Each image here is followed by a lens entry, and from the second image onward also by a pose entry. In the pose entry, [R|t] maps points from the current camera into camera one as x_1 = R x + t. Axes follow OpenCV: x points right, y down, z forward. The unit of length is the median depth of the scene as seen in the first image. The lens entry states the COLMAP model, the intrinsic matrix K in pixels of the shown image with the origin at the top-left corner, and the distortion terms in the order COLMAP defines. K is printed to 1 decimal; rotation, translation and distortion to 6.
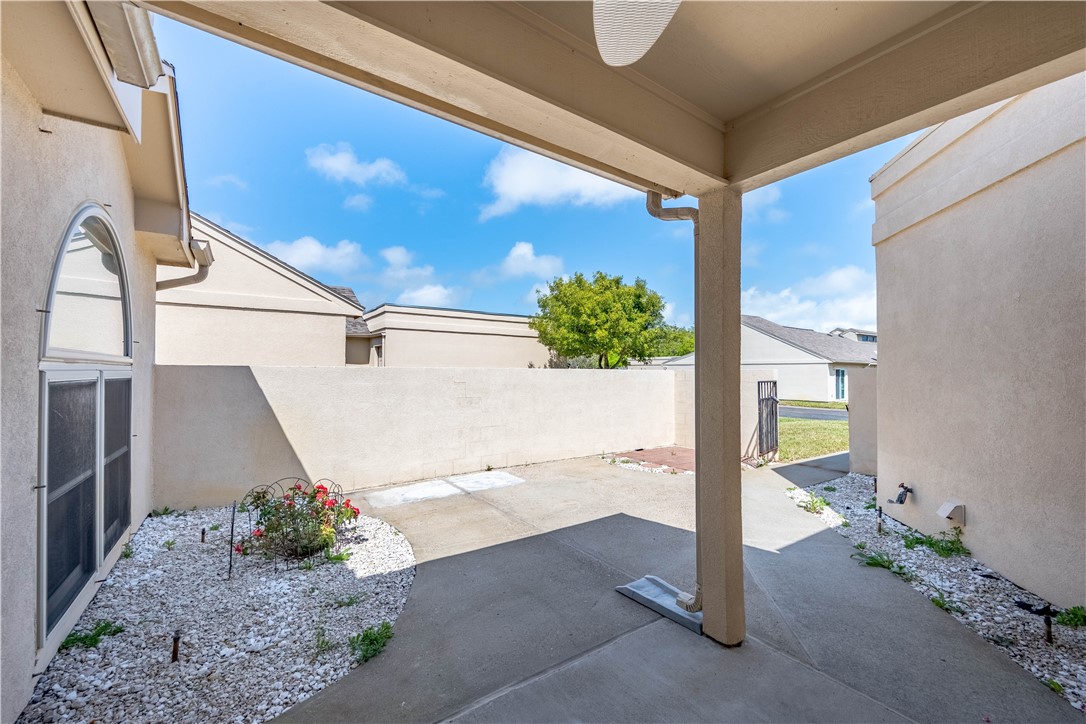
lens RADIAL K [[430.3, 0, 548.5], [0, 430.3, 365.2], [0, 0, 1]] dist [0.001428, 0.000121]
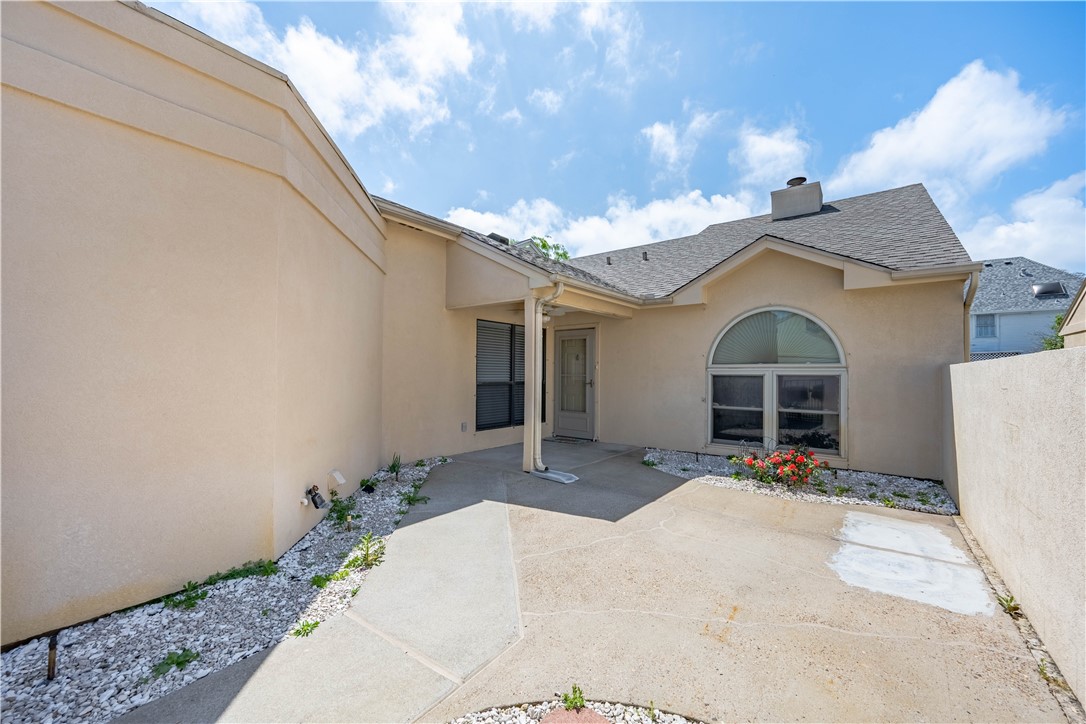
lens RADIAL K [[430.3, 0, 548.5], [0, 430.3, 365.2], [0, 0, 1]] dist [0.001428, 0.000121]
pose [[-0.952497, -0.014641, -0.304195, 0.501075], [-0.003030, 0.999250, -0.038607, 0.043083], [0.304532, -0.035852, -0.951827, 1.604975]]
